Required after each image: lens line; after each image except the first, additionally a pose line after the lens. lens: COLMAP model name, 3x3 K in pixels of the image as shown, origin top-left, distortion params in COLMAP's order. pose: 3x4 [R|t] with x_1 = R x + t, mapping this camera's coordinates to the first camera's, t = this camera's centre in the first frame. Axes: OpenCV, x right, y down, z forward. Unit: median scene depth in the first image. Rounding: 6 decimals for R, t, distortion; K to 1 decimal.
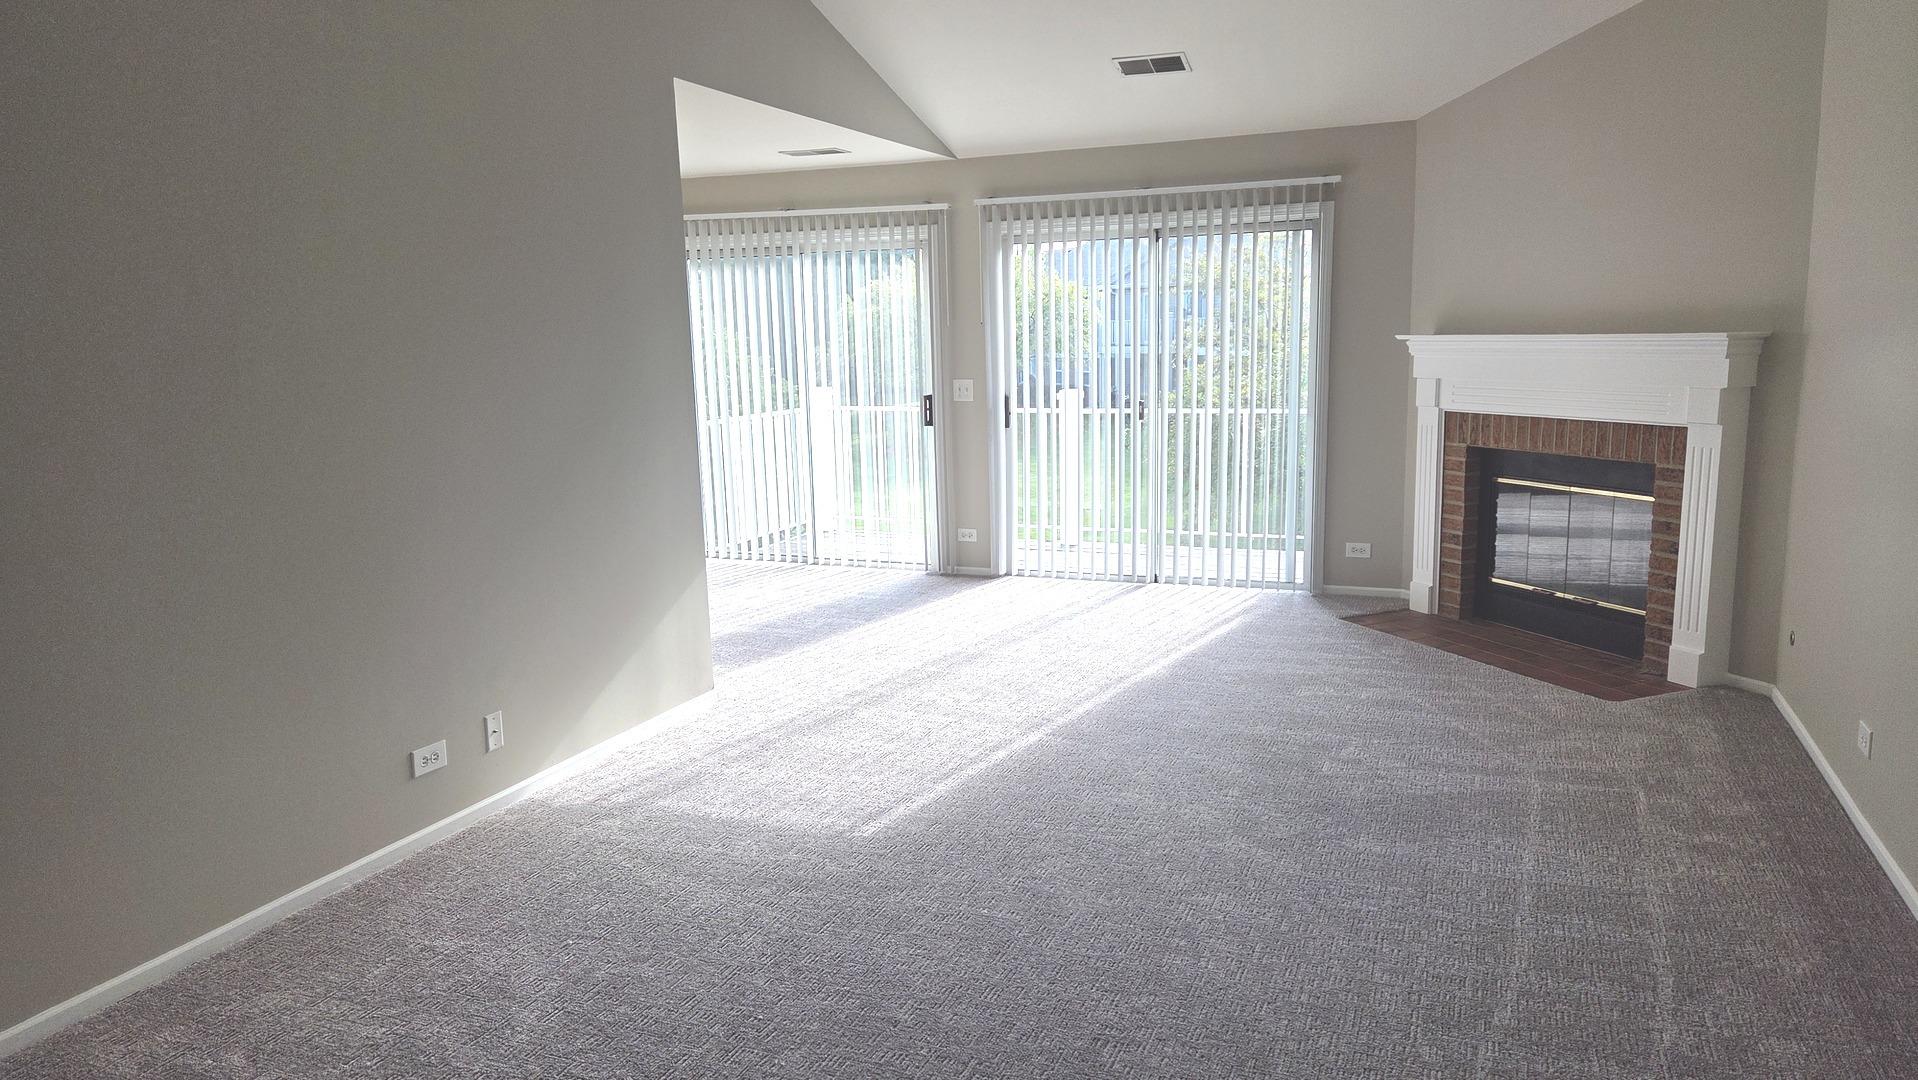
lens RADIAL K [[1246.8, 0, 960.5], [0, 1246.8, 540.1], [0, 0, 1]] dist [0.079898, -0.015720]
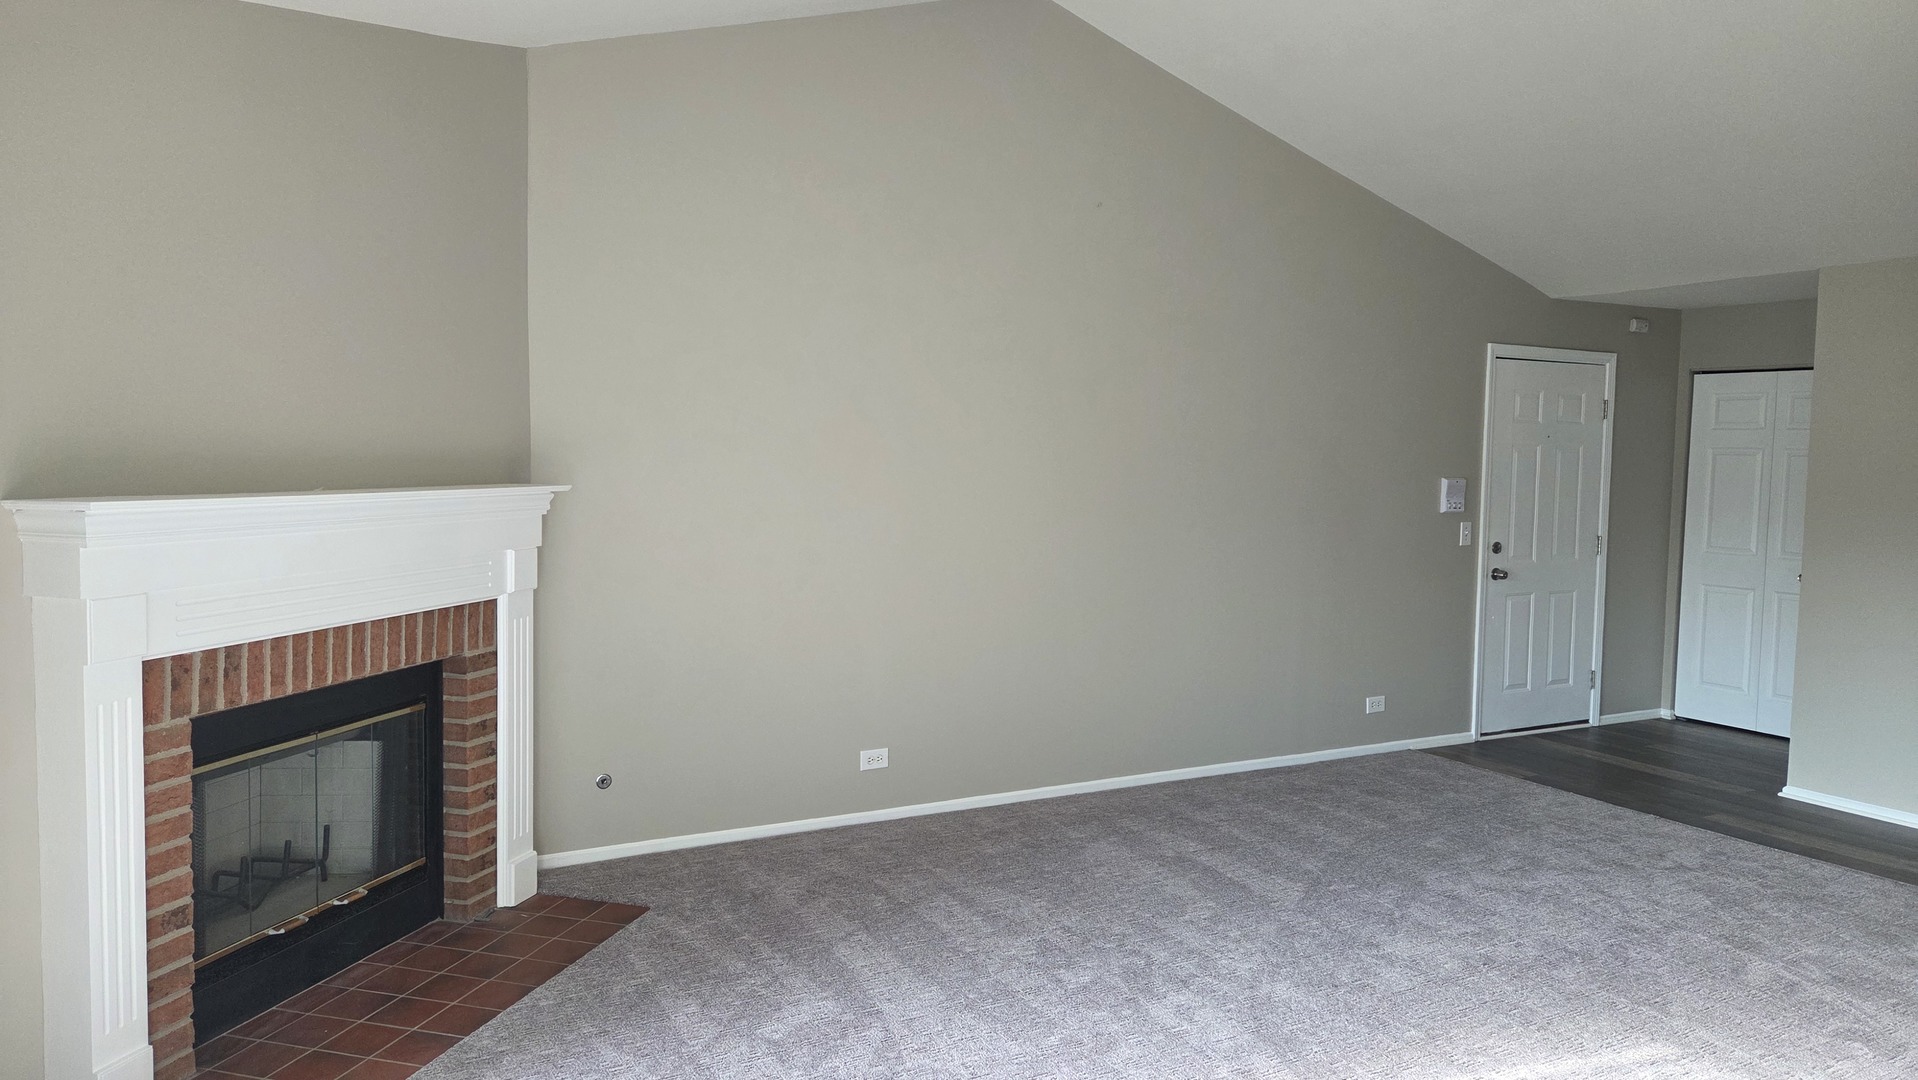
lens RADIAL K [[1246.8, 0, 958.0], [0, 1246.8, 538.8], [0, 0, 1]] dist [0.079898, -0.015720]
pose [[-0.782974, -0.034724, 0.621084, -0.144080], [0.105901, 0.976425, 0.188095, -0.212994], [-0.612974, 0.213047, -0.760838, 1.227218]]
